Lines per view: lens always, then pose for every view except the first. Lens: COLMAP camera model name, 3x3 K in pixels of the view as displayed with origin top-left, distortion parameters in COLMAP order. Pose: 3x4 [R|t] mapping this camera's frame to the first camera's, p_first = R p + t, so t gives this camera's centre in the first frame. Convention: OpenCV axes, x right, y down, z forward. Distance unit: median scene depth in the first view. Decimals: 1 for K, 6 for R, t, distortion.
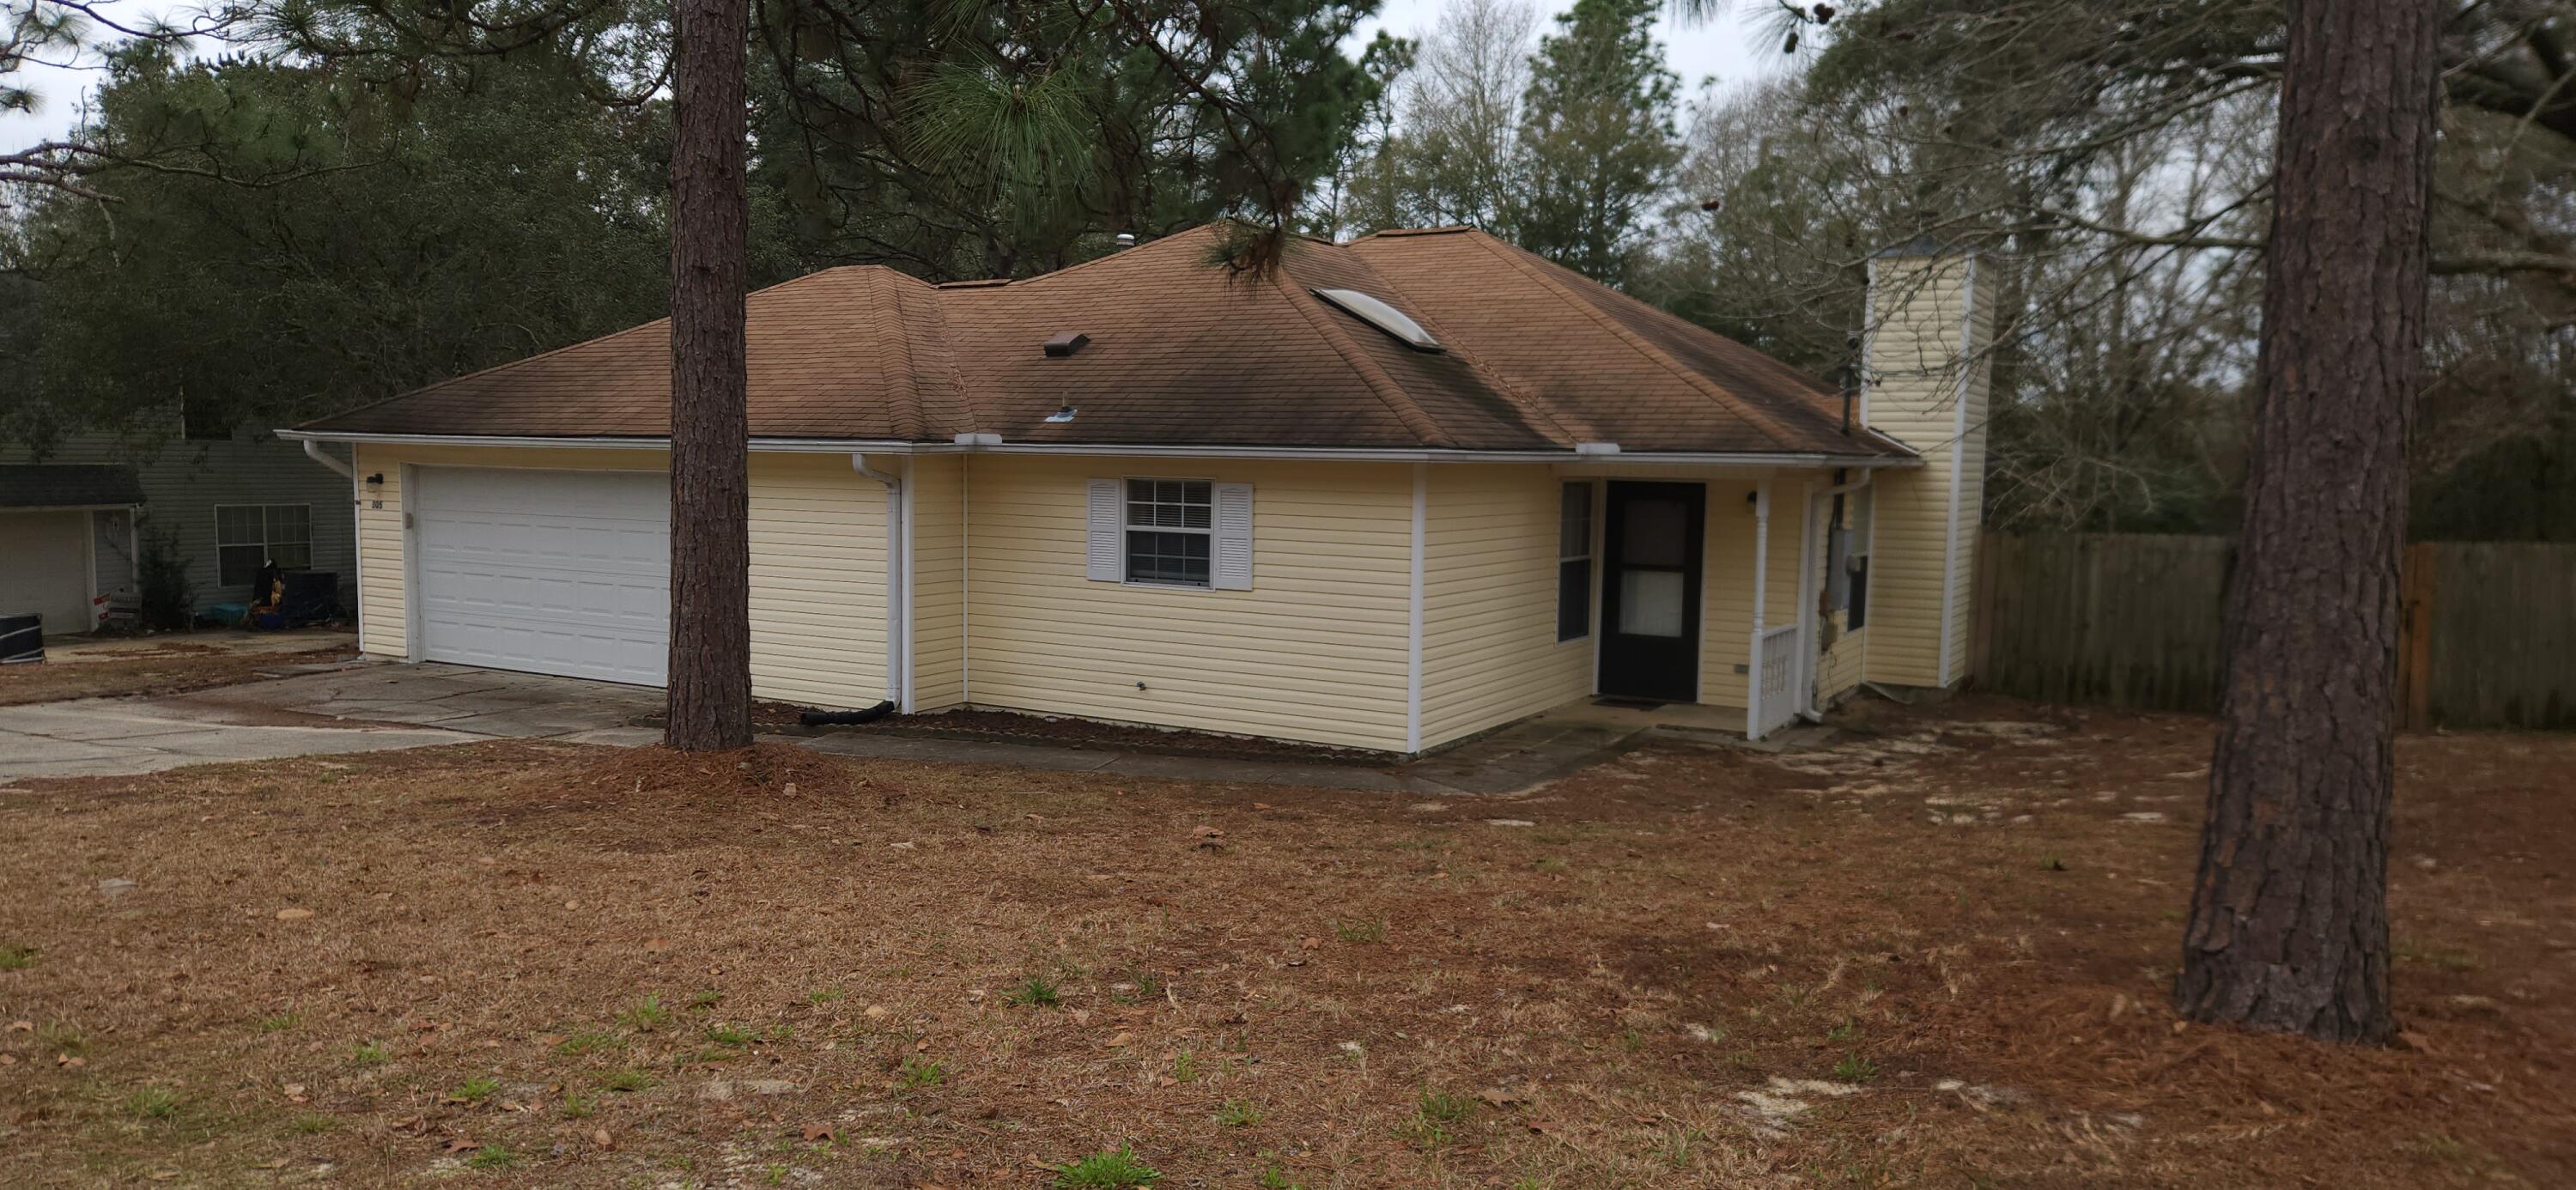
lens RADIAL K [[1813.5, 0, 1276.6], [0, 1813.5, 612.5], [0, 0, 1]] dist [0.092252, -0.064556]
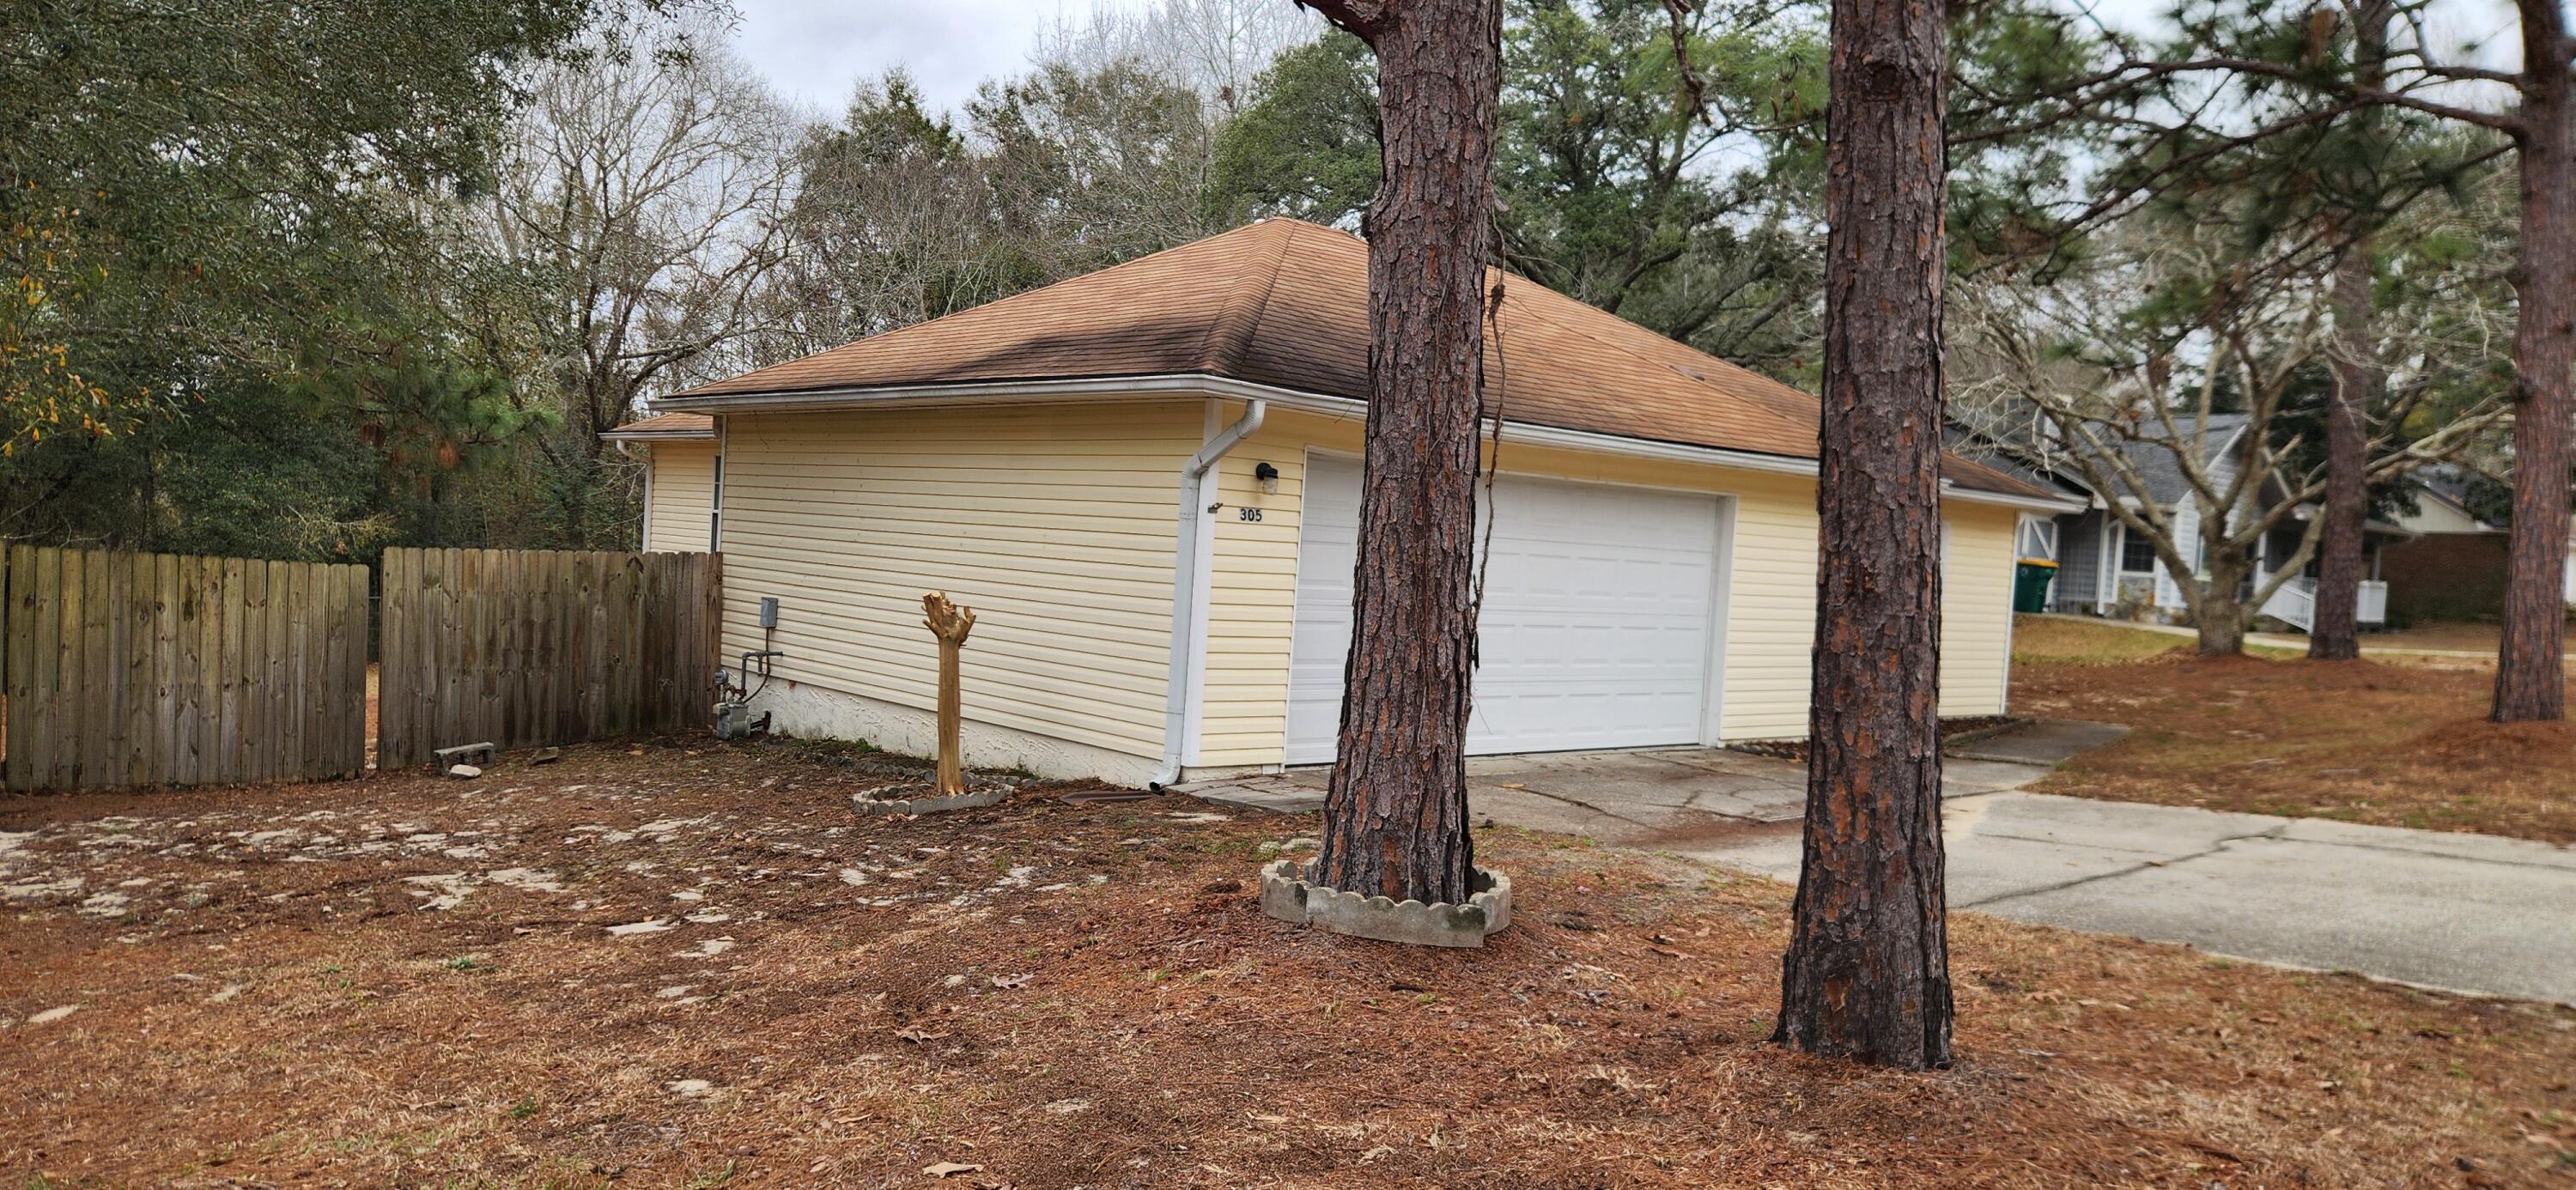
lens RADIAL K [[1827.0, 0, 1270.0], [0, 1827.0, 603.2], [0, 0, 1]] dist [0.100724, -0.106887]
pose [[0.282751, -0.027124, 0.958810, -1.213149], [0.030458, 0.999350, 0.019289, -0.046779], [-0.958710, 0.023750, 0.283393, 0.953009]]
